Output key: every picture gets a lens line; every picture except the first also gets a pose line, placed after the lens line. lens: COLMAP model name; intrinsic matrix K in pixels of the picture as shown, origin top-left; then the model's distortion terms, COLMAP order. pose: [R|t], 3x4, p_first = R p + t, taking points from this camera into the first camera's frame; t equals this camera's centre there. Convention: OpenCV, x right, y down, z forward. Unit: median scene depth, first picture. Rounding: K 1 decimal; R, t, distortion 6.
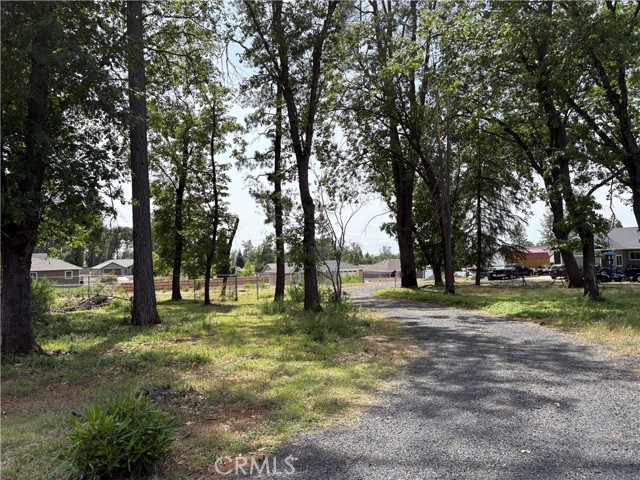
lens RADIAL K [[476.9, 0, 319.2], [0, 476.9, 242.7], [0, 0, 1]] dist [0.048559, -0.049990]
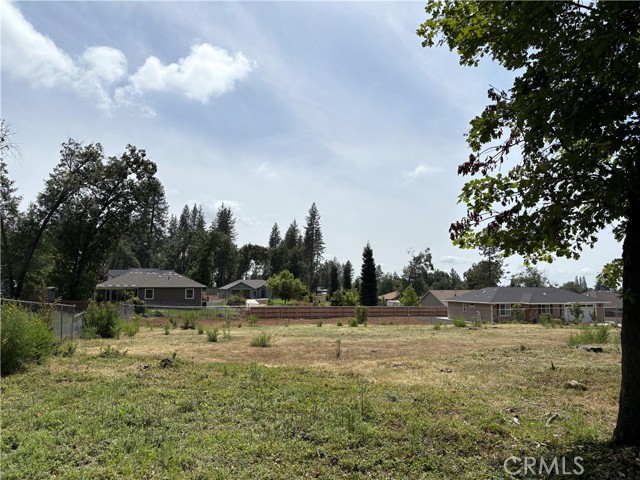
lens RADIAL K [[476.9, 0, 317.7], [0, 476.9, 243.4], [0, 0, 1]] dist [0.048559, -0.049990]
pose [[0.968675, 0.009143, -0.248165, -0.077421], [-0.023662, 0.998174, -0.055582, 0.014142], [0.247204, 0.059713, 0.967122, 0.182234]]
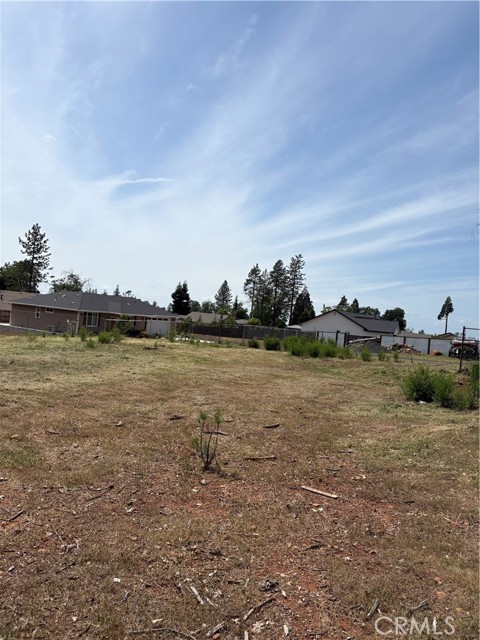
lens RADIAL K [[476.9, 0, 225.9], [0, 476.9, 337.9], [0, 0, 1]] dist [0.048559, -0.049990]
pose [[0.845776, 0.087648, 0.526290, -0.121722], [-0.138996, 0.988549, 0.058742, 0.022901], [-0.515115, -0.122835, 0.848274, 0.265238]]
